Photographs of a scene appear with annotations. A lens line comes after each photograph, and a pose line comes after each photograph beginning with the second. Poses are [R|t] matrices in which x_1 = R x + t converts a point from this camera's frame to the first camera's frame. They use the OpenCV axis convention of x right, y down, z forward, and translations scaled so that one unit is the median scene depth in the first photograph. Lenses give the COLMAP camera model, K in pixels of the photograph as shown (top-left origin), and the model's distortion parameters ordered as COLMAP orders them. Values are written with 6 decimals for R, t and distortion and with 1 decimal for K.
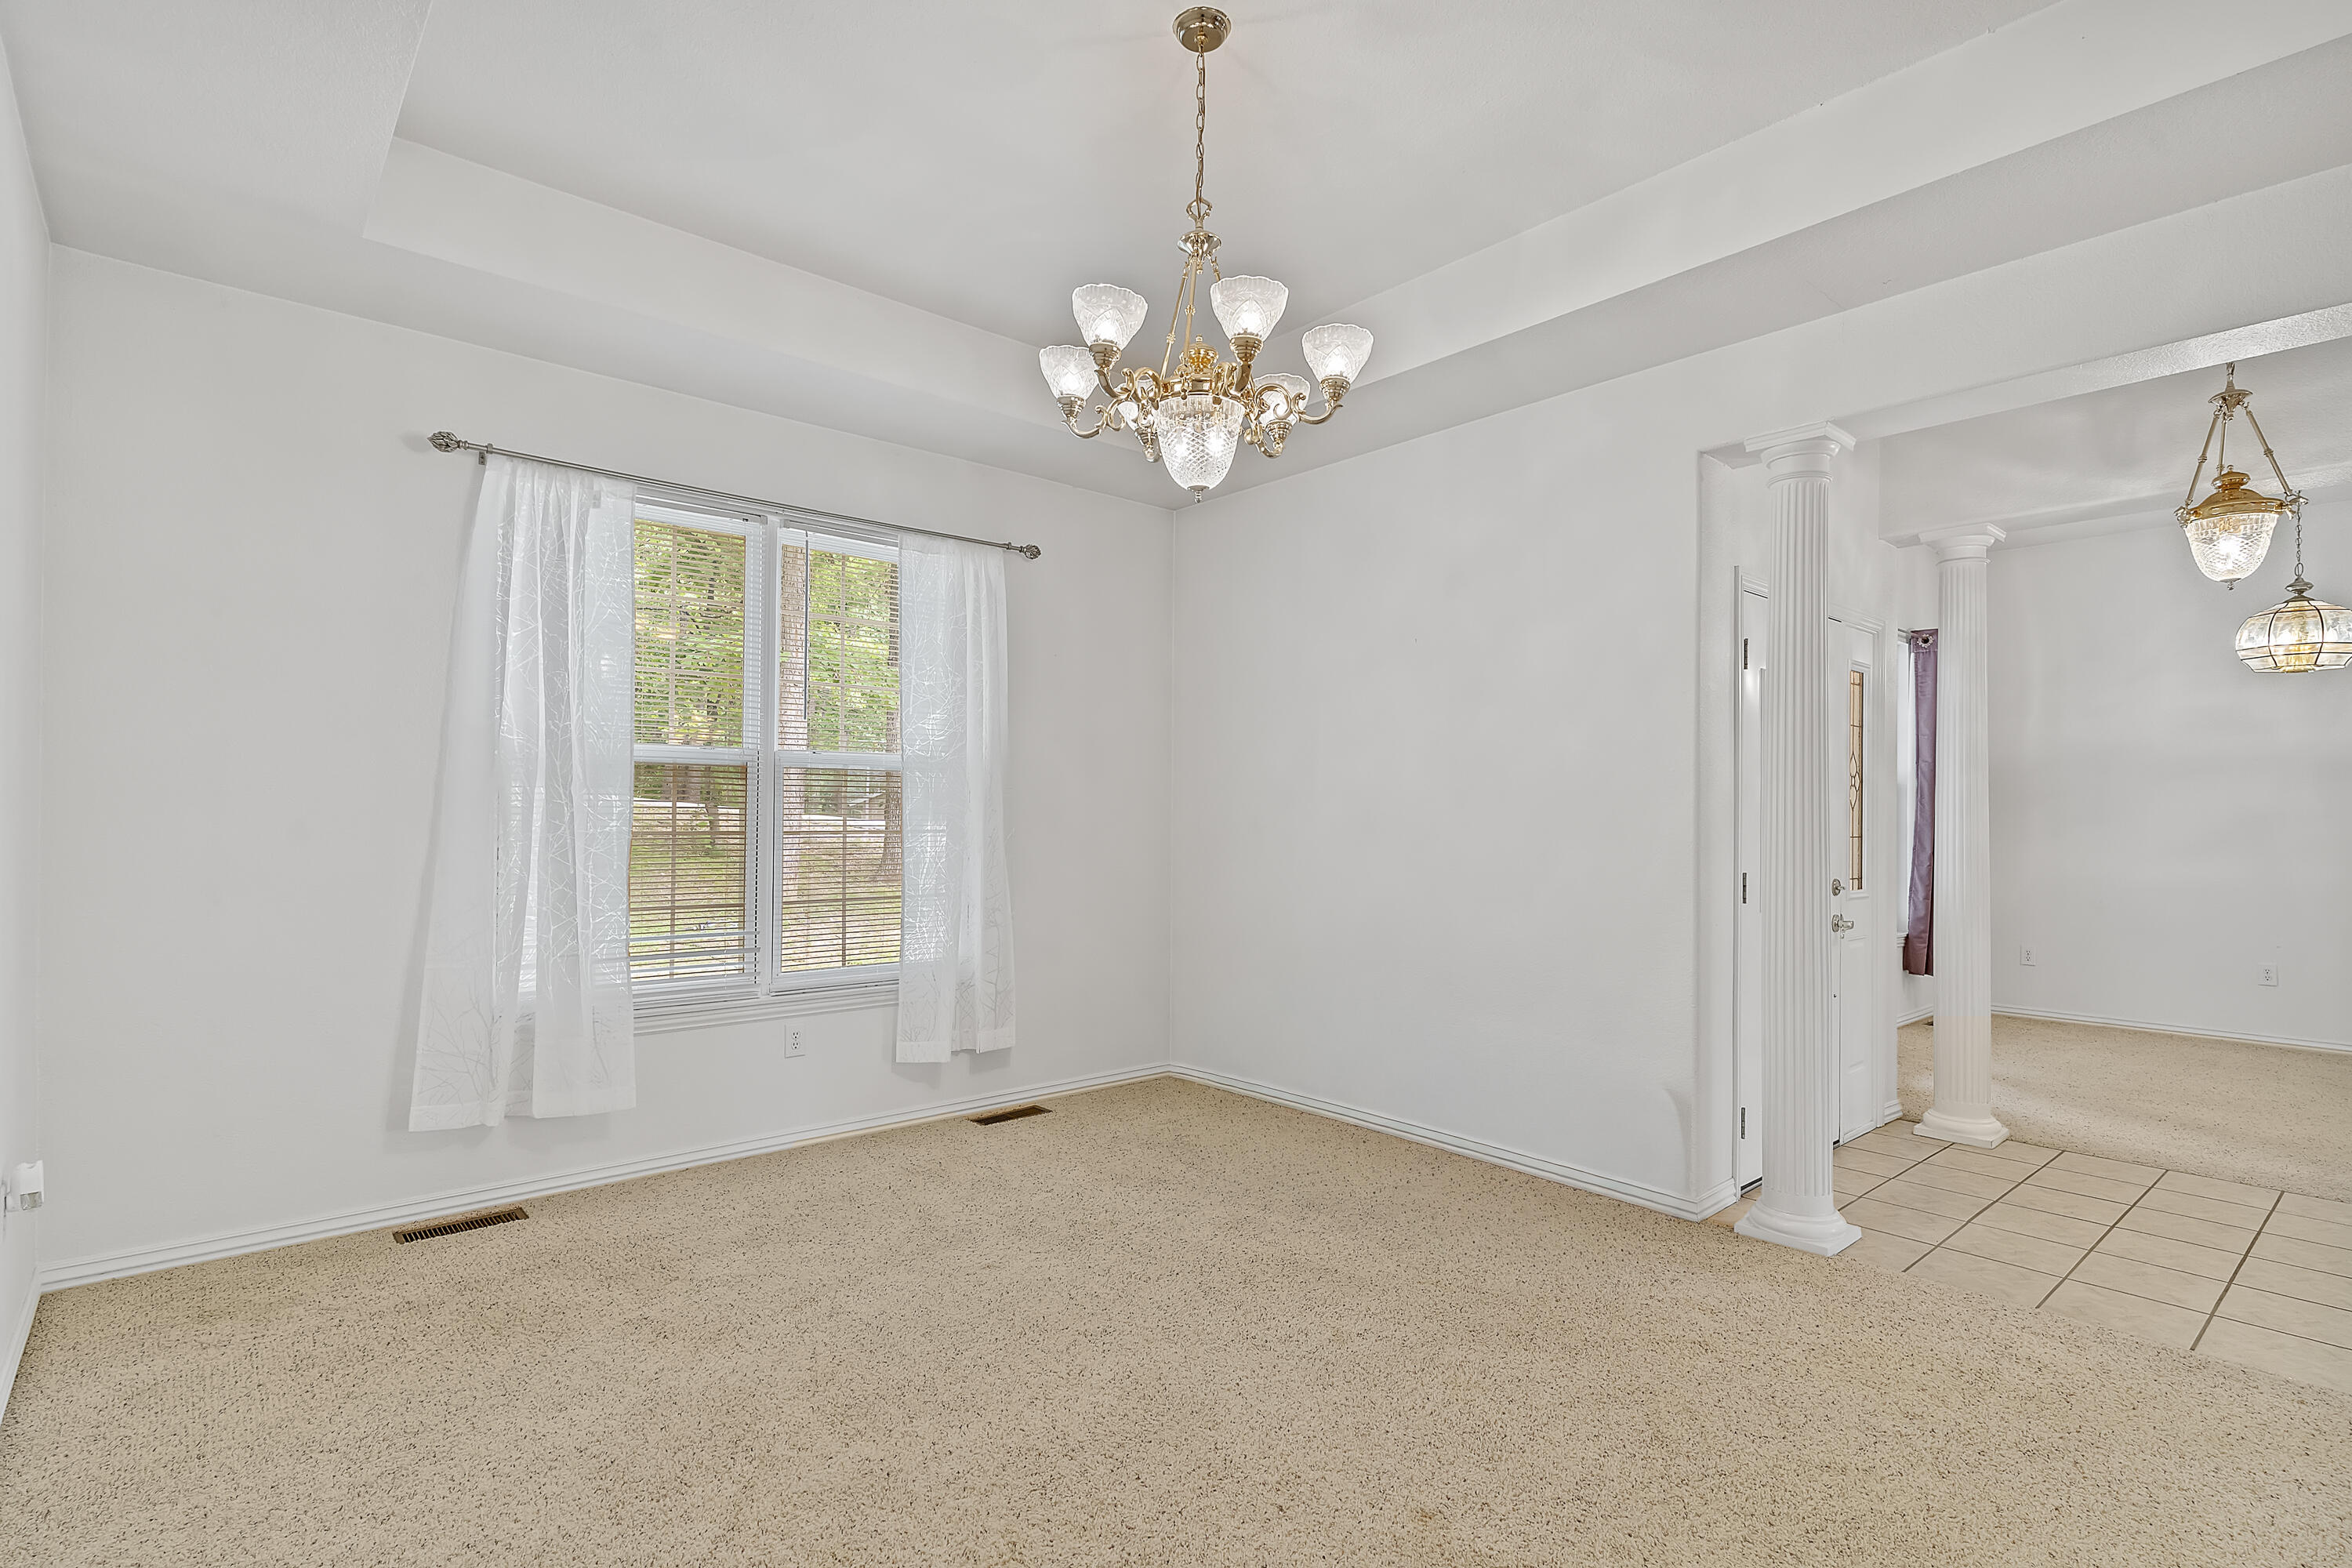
lens RADIAL K [[1145.0, 0, 1186.8], [0, 1145.0, 798.5], [0, 0, 1]] dist [0.002563, 0.000070]
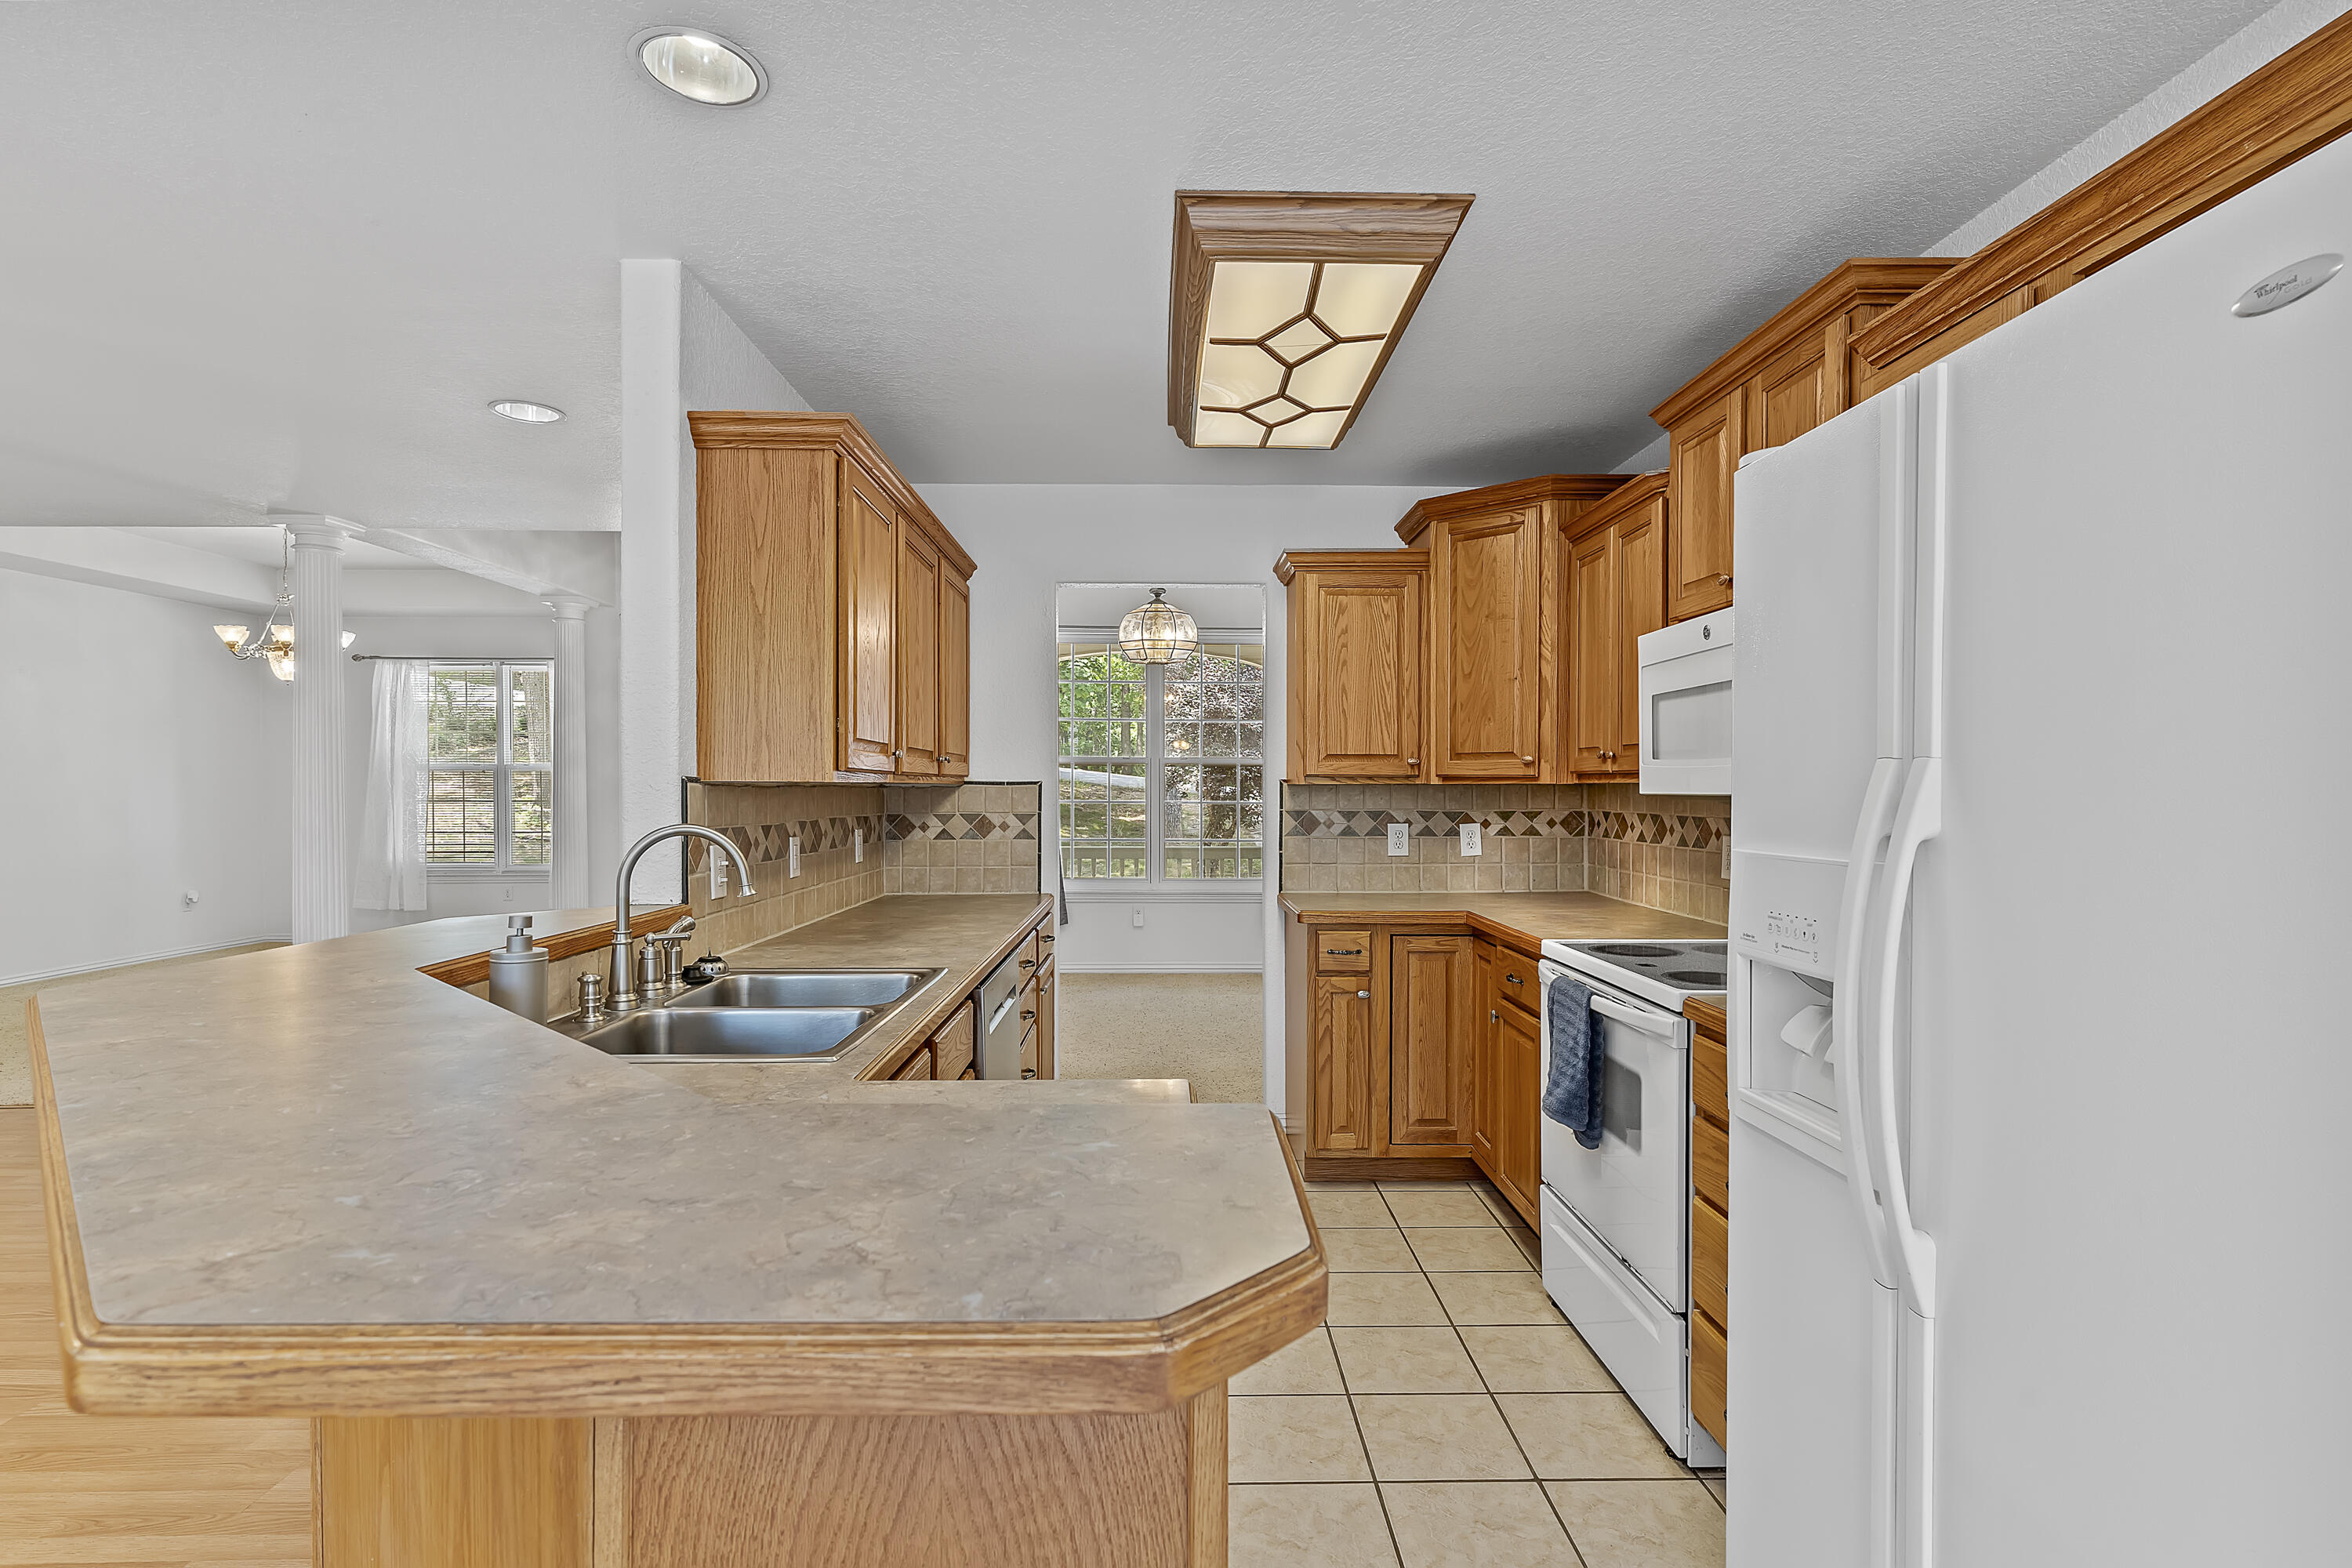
lens RADIAL K [[1122.5, 0, 1174.3], [0, 1122.5, 810.5], [0, 0, 1]] dist [-0.000204, -0.000027]
pose [[0.765686, 0.004968, -0.643195, 1.966861], [0.010983, 0.999723, 0.020796, 0.015916], [0.643121, -0.022988, 0.765420, 0.150841]]
